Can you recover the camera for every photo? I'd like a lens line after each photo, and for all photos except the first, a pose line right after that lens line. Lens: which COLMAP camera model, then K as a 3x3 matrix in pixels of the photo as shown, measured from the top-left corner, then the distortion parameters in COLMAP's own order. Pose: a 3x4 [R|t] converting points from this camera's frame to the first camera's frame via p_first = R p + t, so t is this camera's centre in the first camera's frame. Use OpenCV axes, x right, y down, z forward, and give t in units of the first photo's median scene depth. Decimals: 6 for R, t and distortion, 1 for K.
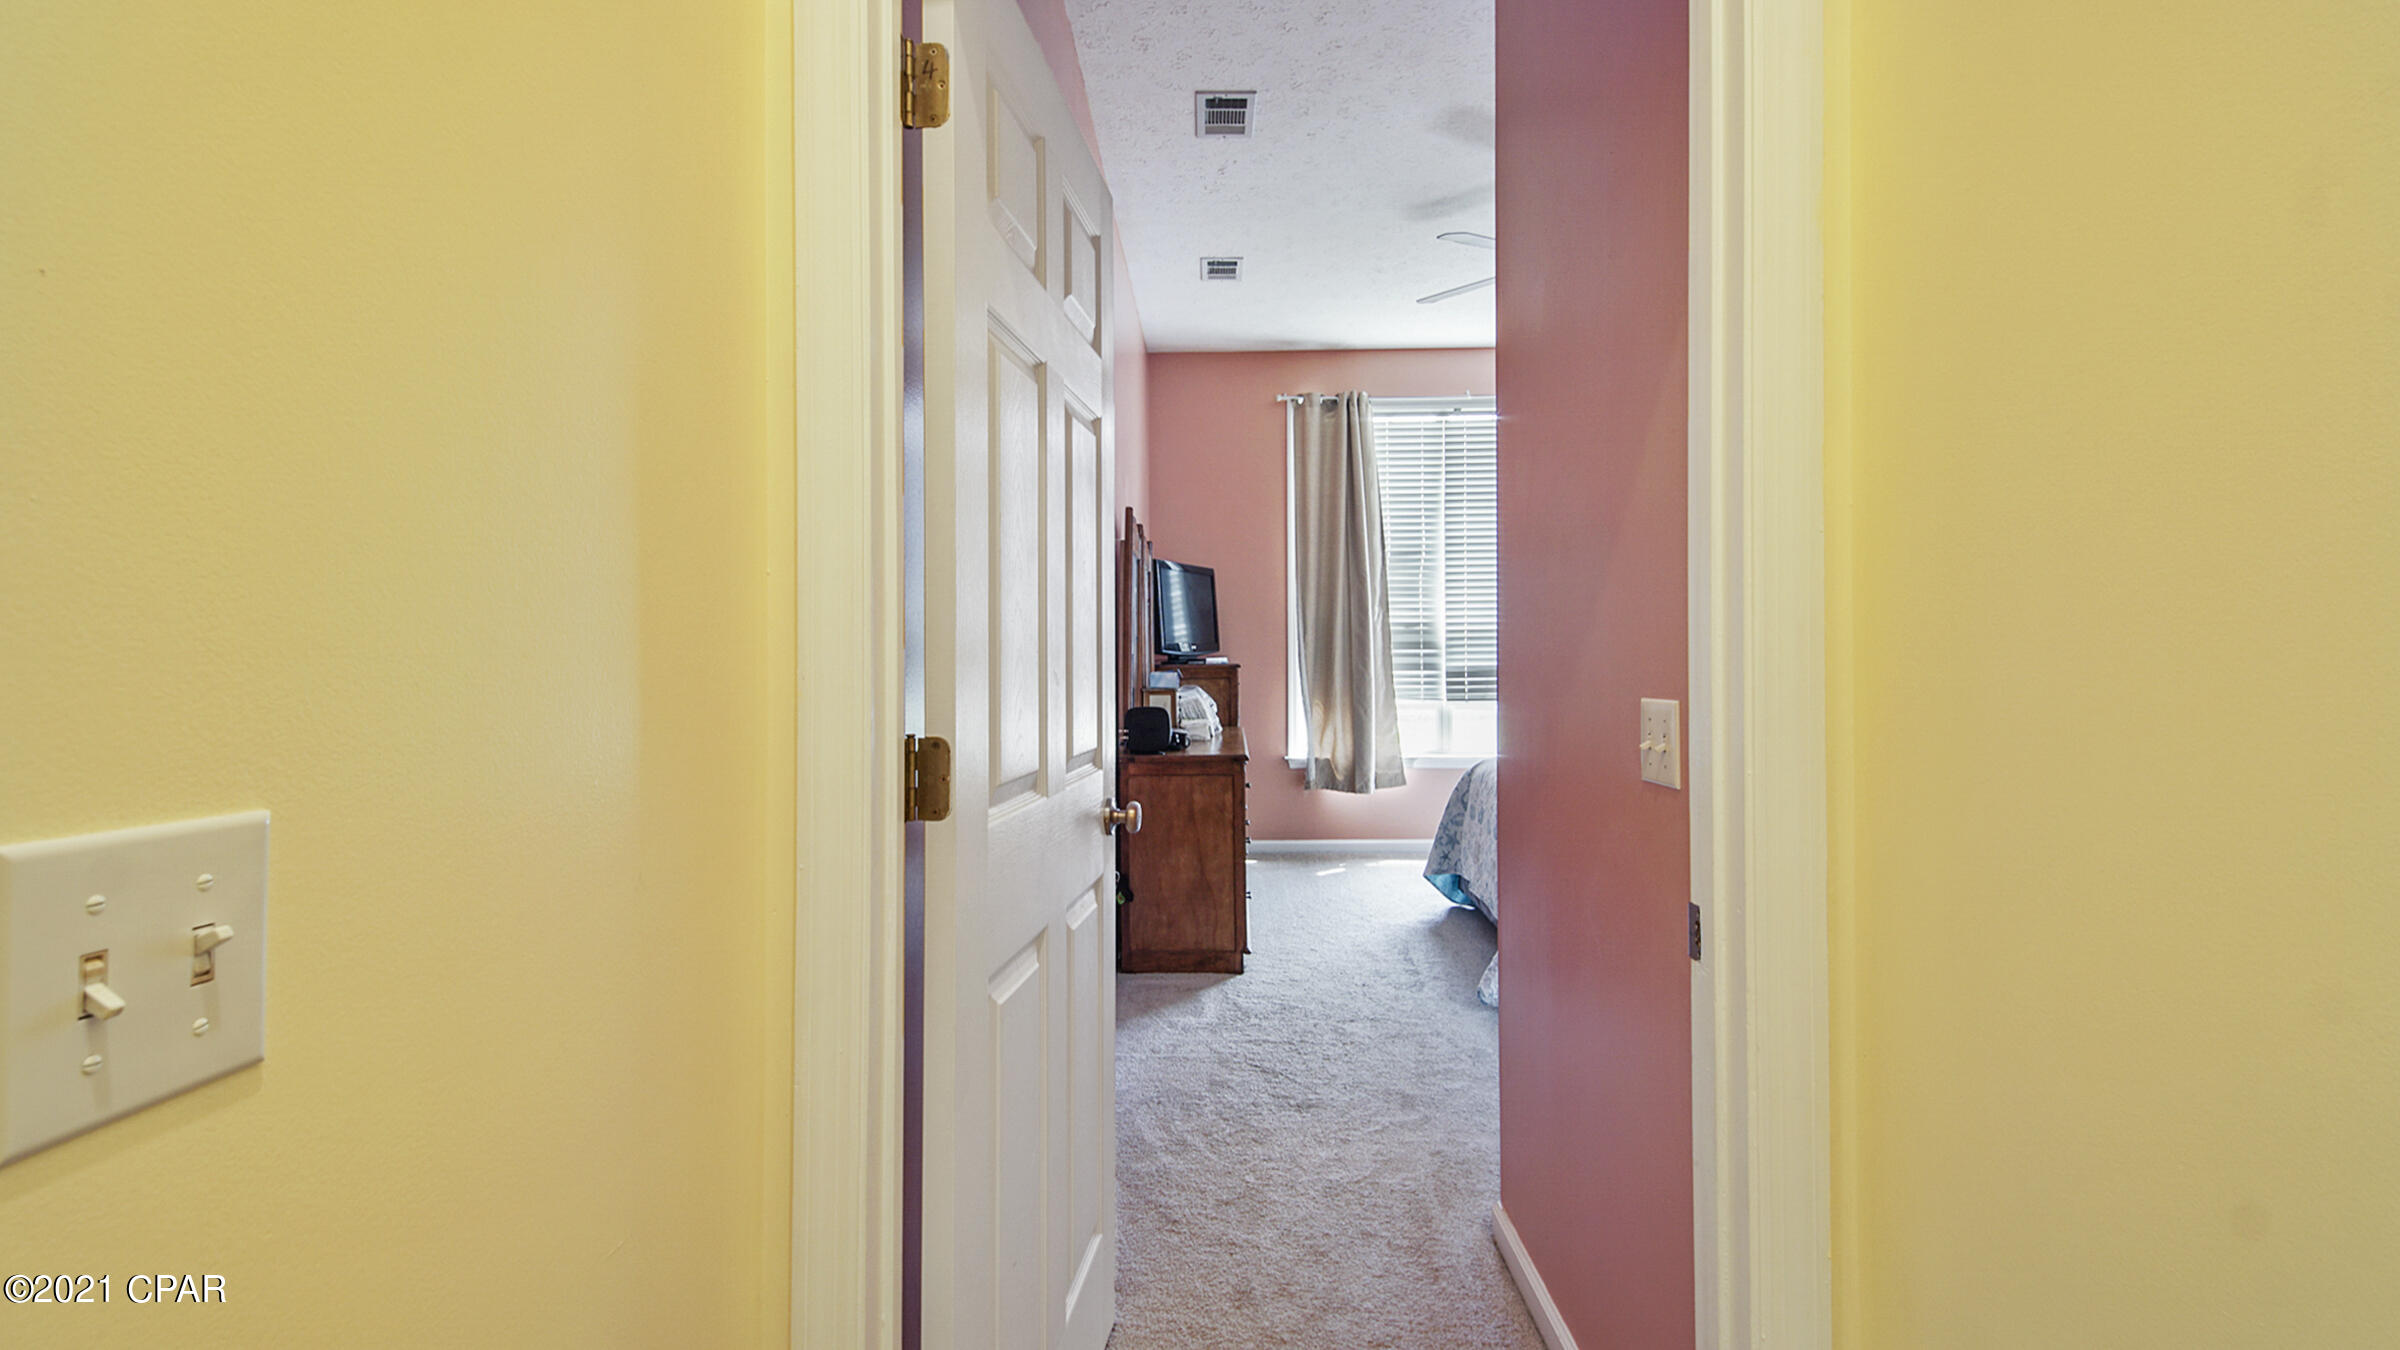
lens RADIAL K [[1105.7, 0, 1189.4], [0, 1105.7, 658.7], [0, 0, 1]] dist [-0.004168, -0.001358]
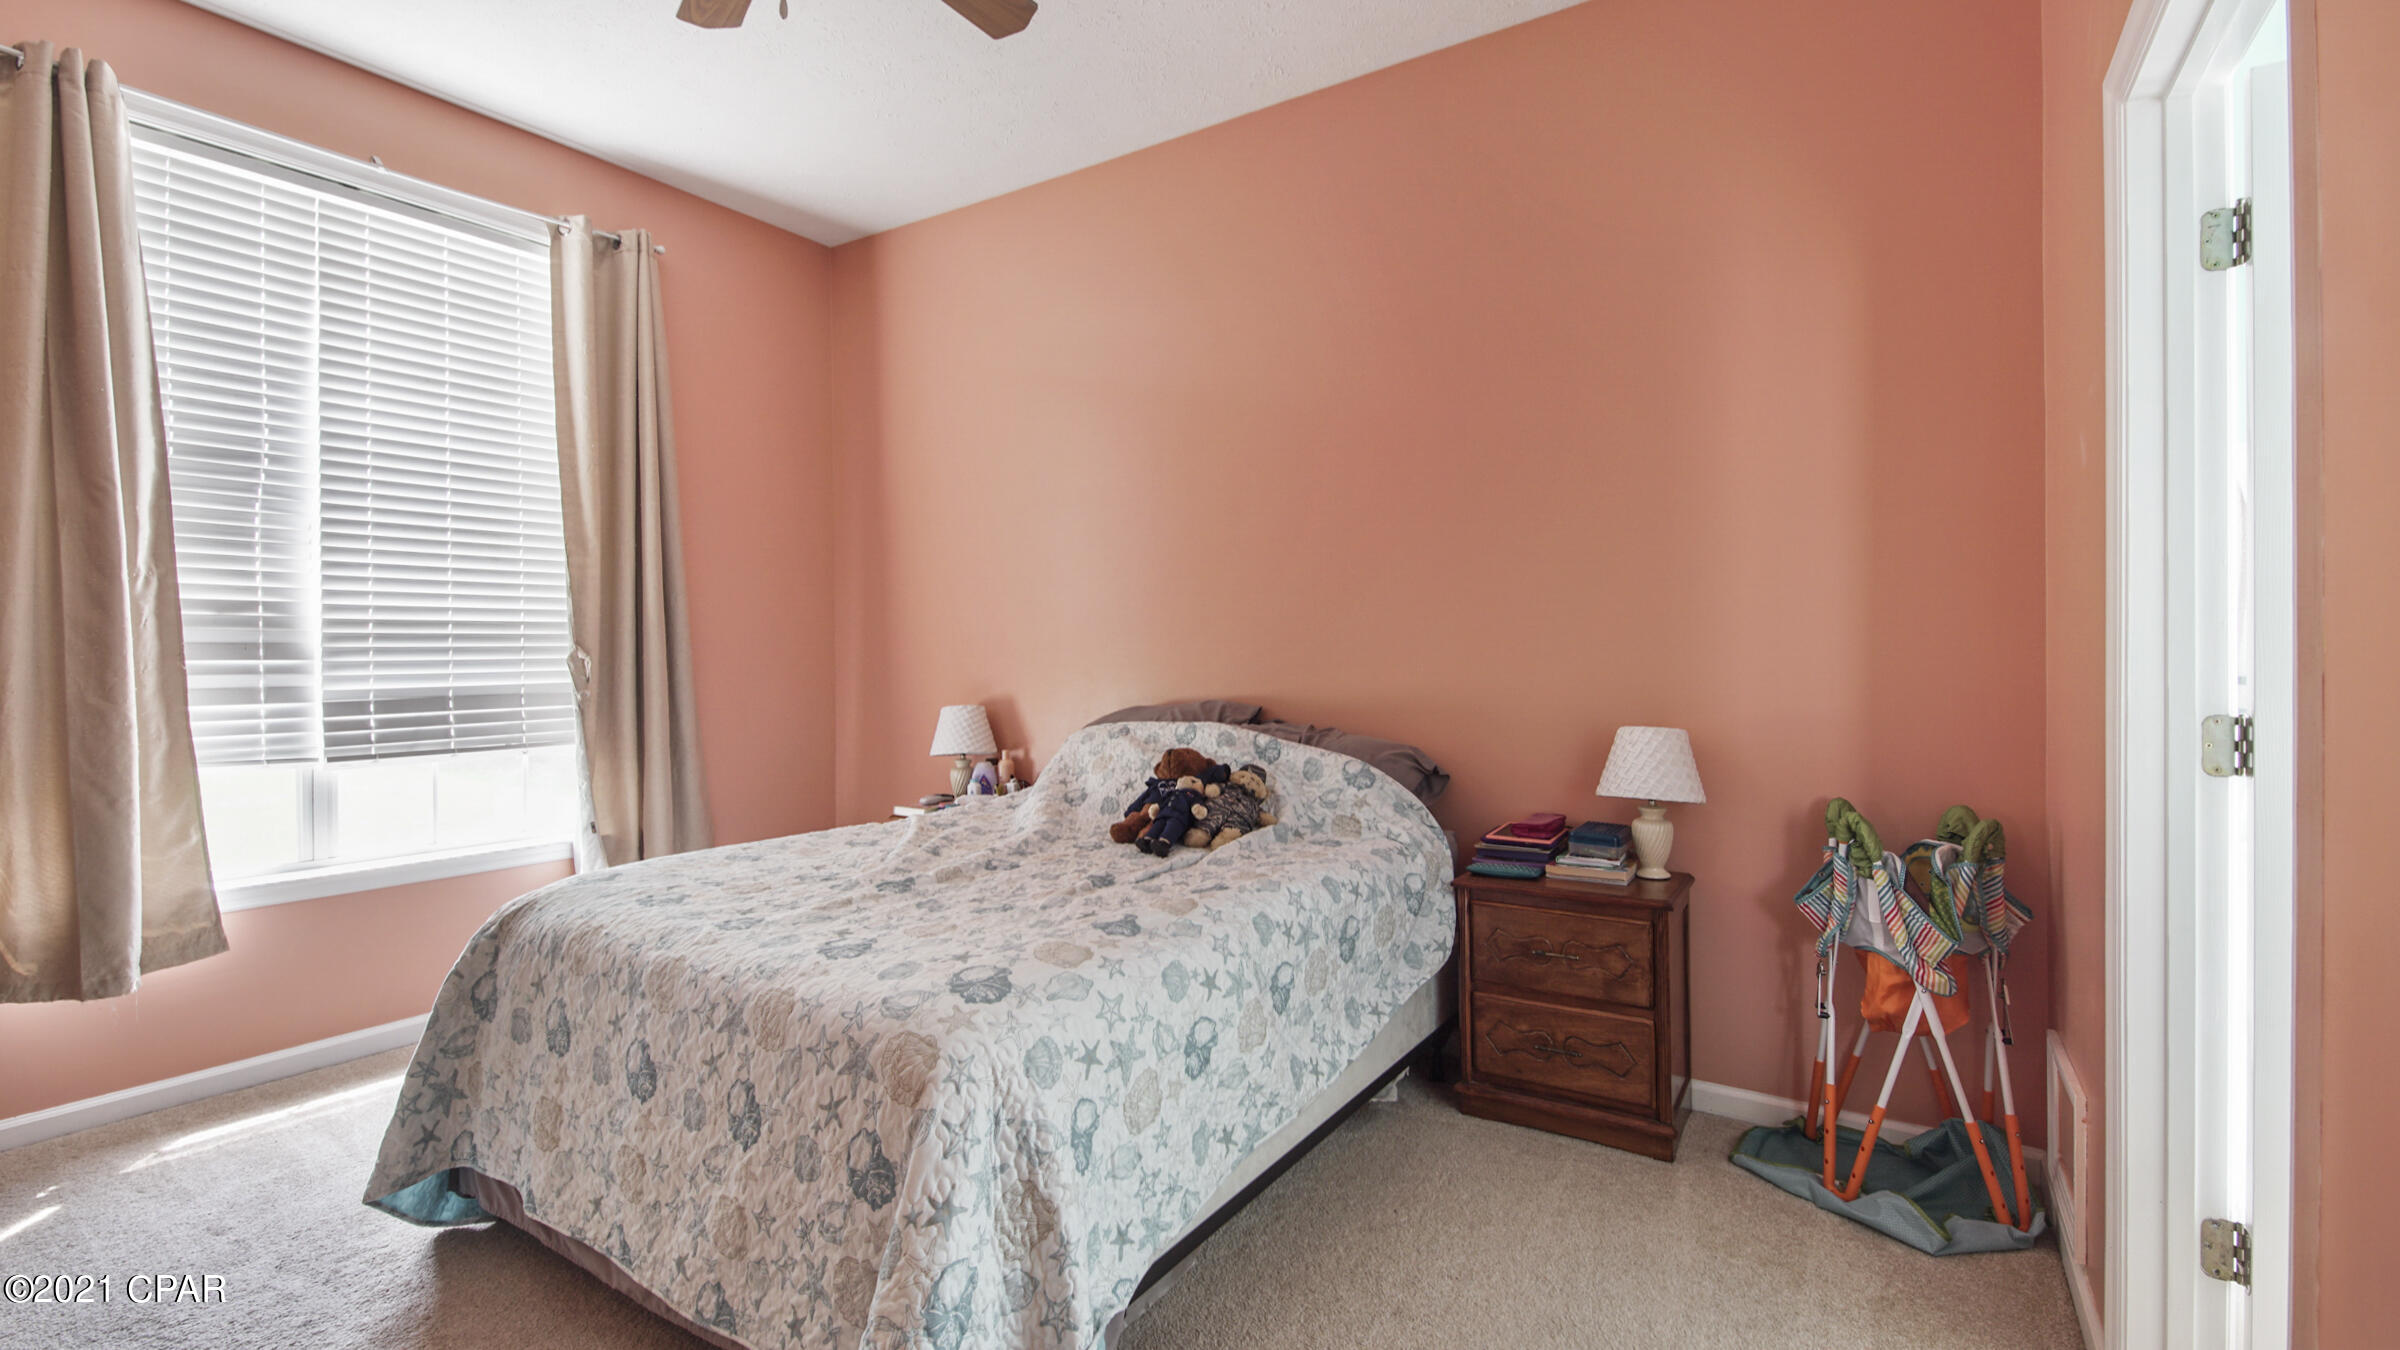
lens RADIAL K [[1105.7, 0, 1189.4], [0, 1105.7, 658.7], [0, 0, 1]] dist [-0.004168, -0.001358]
pose [[0.532645, 0.000935, 0.846339, 0.019583], [0.008107, 0.999948, -0.006207, -0.002144], [-0.846300, 0.010168, 0.532609, 0.407334]]
